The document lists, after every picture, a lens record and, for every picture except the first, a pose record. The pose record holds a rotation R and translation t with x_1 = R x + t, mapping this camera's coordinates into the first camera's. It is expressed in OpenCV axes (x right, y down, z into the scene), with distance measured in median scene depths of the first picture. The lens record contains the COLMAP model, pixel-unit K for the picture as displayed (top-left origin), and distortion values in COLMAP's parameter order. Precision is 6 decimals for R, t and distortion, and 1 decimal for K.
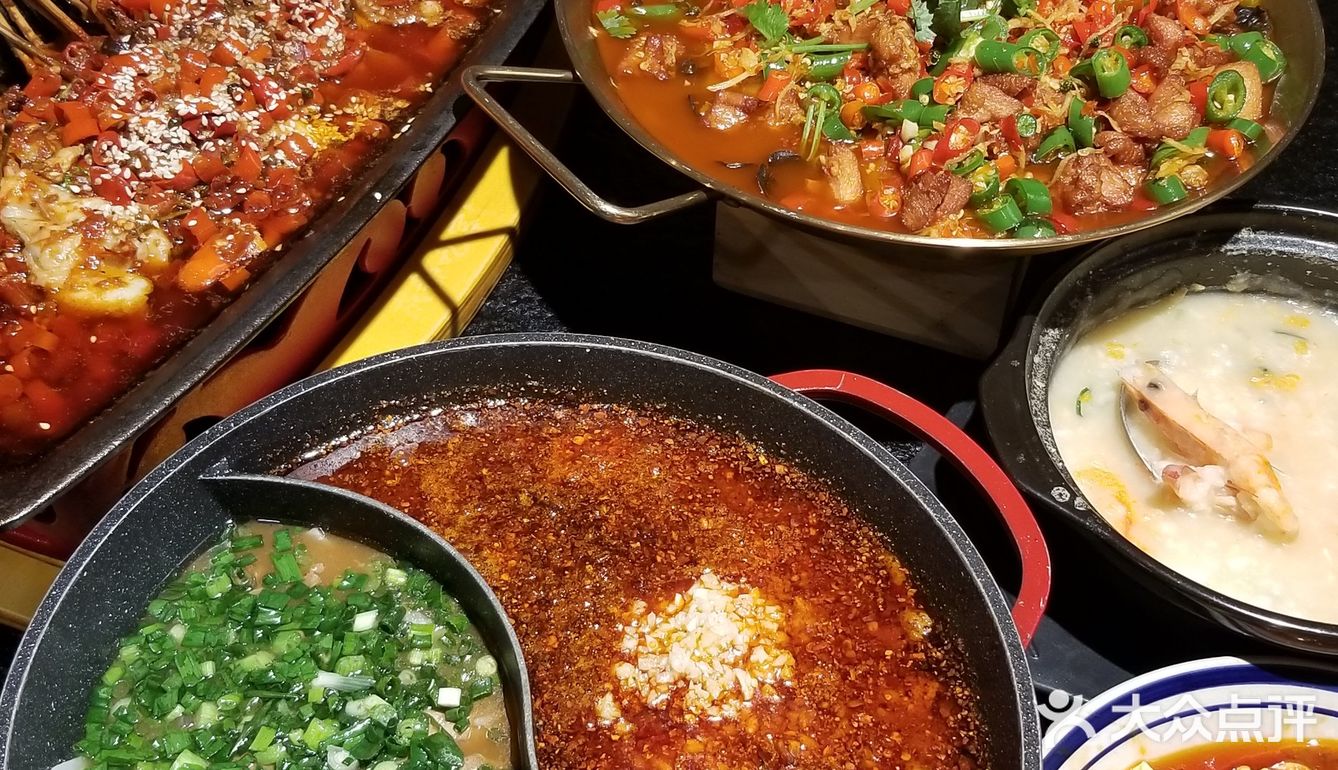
lens RADIAL K [[1787.6, 0, 669.0], [0, 1787.6, 385.0], [0, 0, 1]] dist [0.149016, -0.448342]
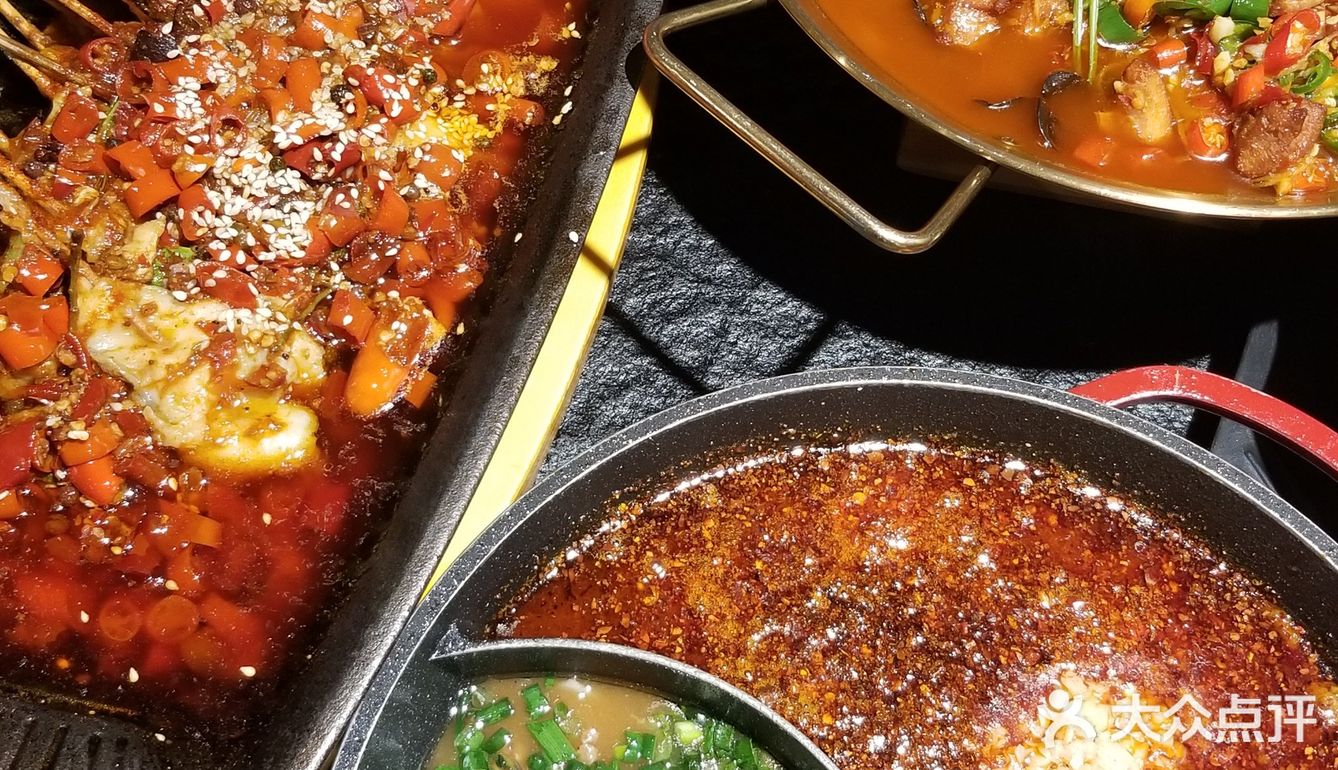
lens RADIAL K [[1787.6, 0, 669.0], [0, 1787.6, 385.0], [0, 0, 1]] dist [0.149016, -0.448342]
pose [[0.987239, -0.140437, 0.075077, -0.188607], [0.114079, 0.952640, 0.281891, -0.254666], [-0.111109, -0.269729, 0.956505, 0.258683]]
